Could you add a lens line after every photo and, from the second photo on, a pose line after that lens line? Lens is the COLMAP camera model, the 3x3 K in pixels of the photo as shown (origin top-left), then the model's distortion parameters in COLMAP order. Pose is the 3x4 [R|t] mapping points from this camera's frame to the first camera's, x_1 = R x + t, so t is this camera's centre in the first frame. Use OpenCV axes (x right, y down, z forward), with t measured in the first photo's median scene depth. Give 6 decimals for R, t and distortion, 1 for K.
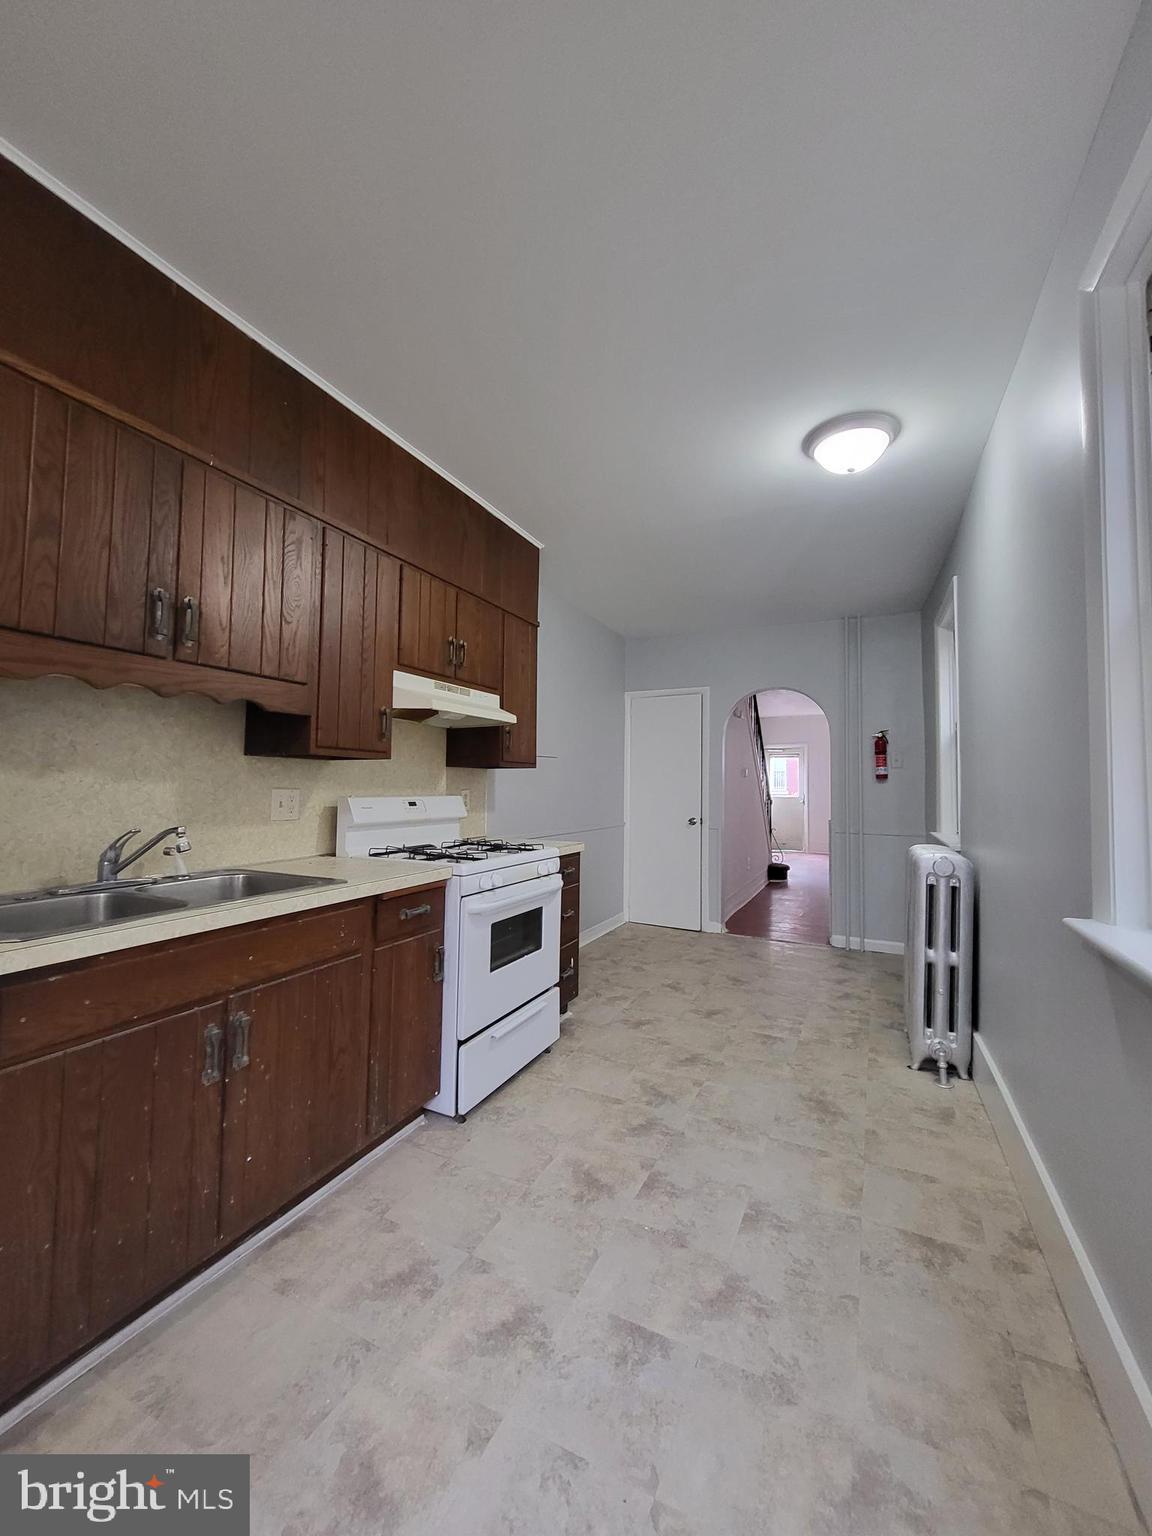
lens RADIAL K [[608.5, 0, 570.6], [0, 608.5, 759.4], [0, 0, 1]] dist [-0.001950, -0.000528]
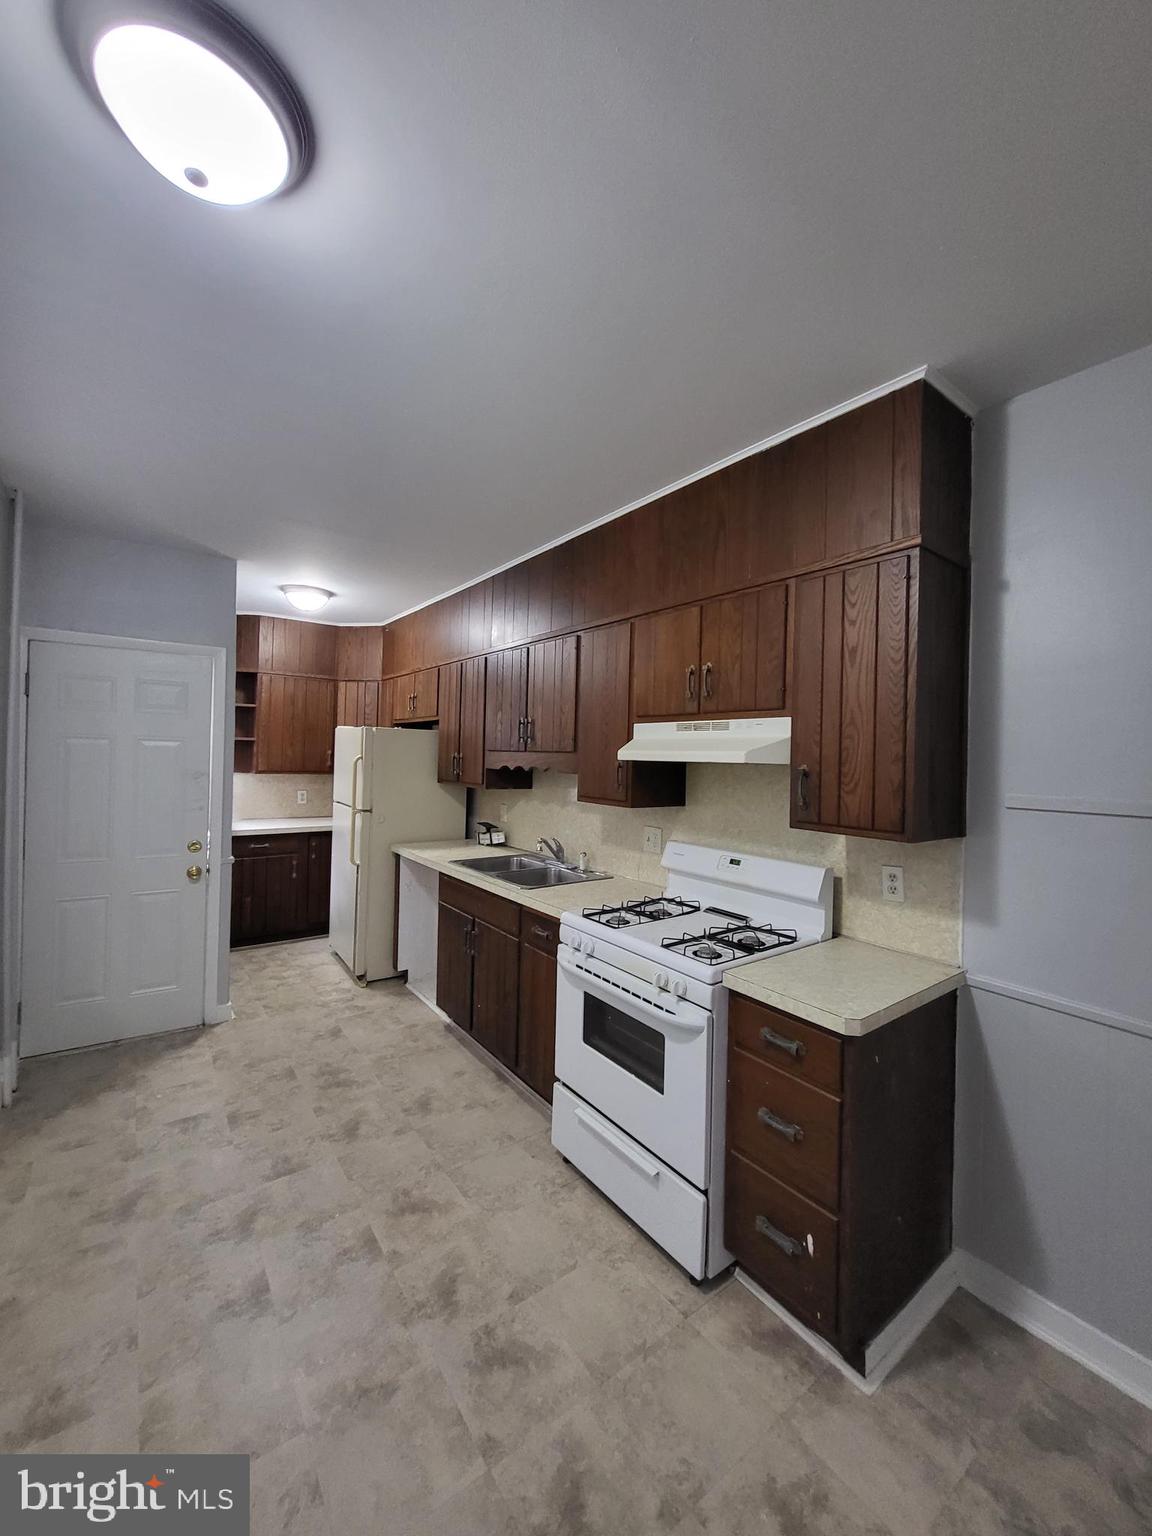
lens RADIAL K [[613.4, 0, 586.0], [0, 613.4, 756.4], [0, 0, 1]] dist [-0.001509, -0.000701]
pose [[-0.451807, -0.022098, -0.891842, 0.706994], [0.007708, 0.999559, -0.028672, -0.060637], [0.892082, -0.019829, -0.451438, 1.419240]]
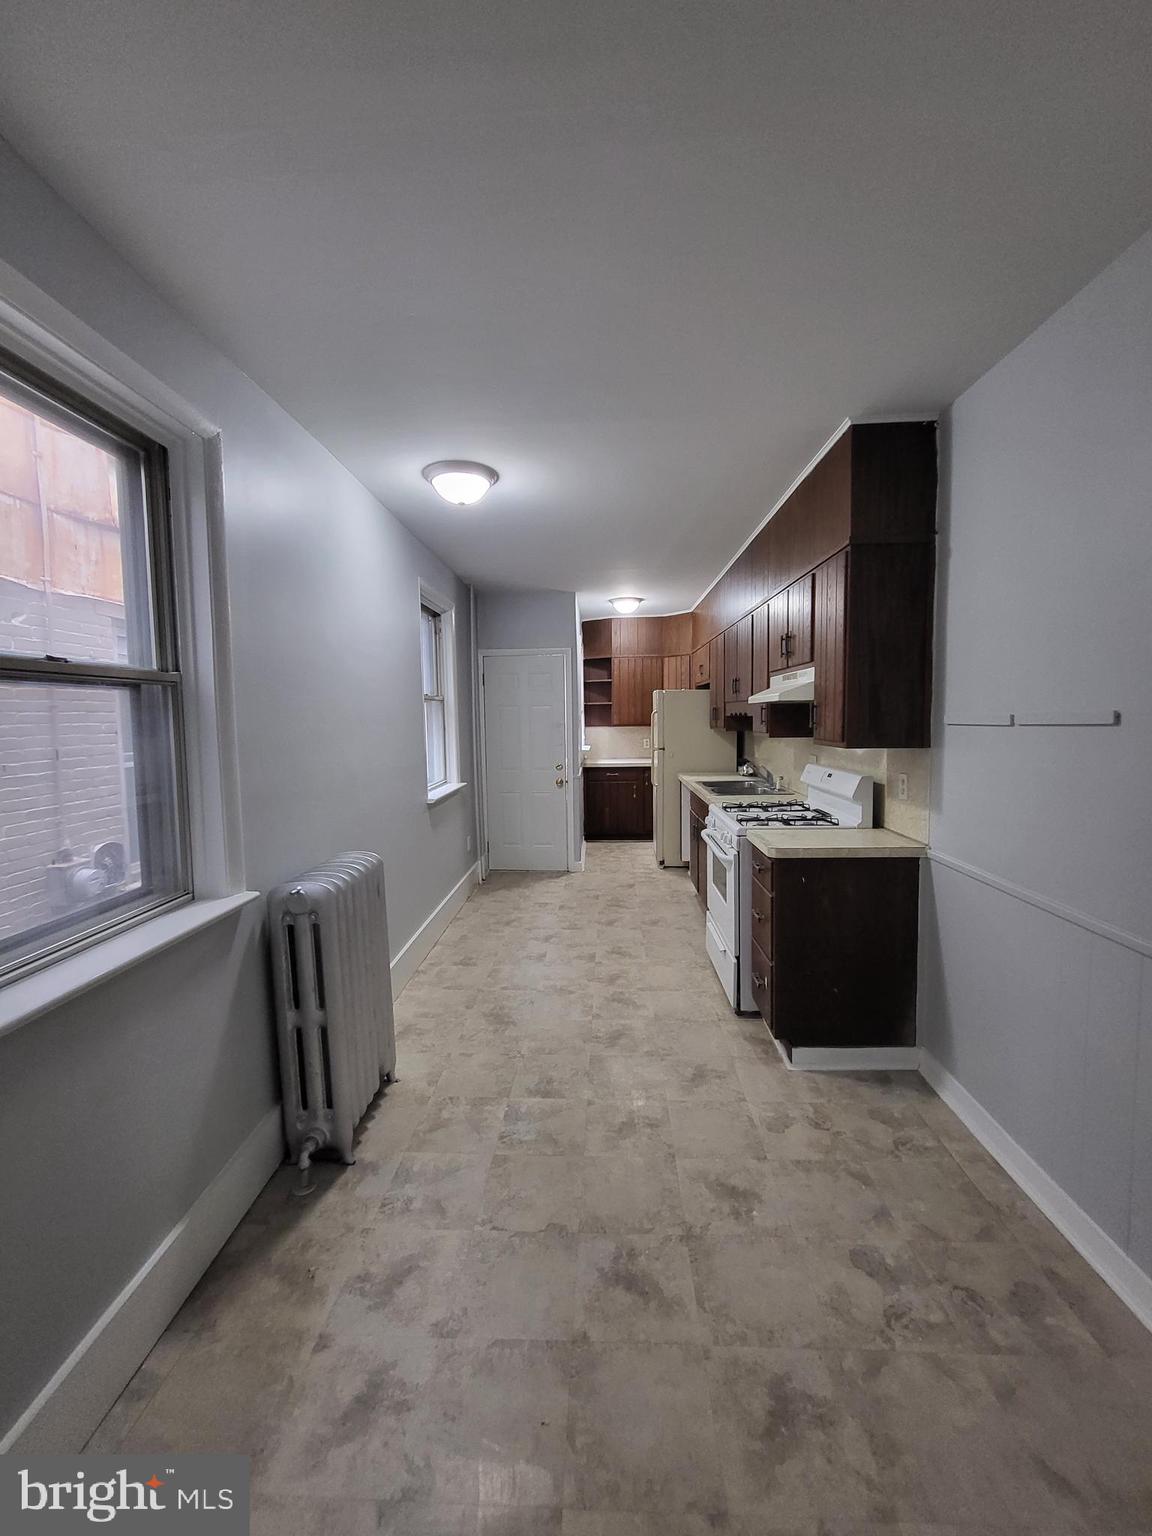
lens RADIAL K [[608.5, 0, 570.6], [0, 608.5, 759.4], [0, 0, 1]] dist [-0.001950, -0.000528]
pose [[-0.920003, 0.031940, -0.390608, 0.748653], [0.022062, 0.999314, 0.029750, -0.001741], [0.391290, 0.018753, -0.920076, 2.197457]]
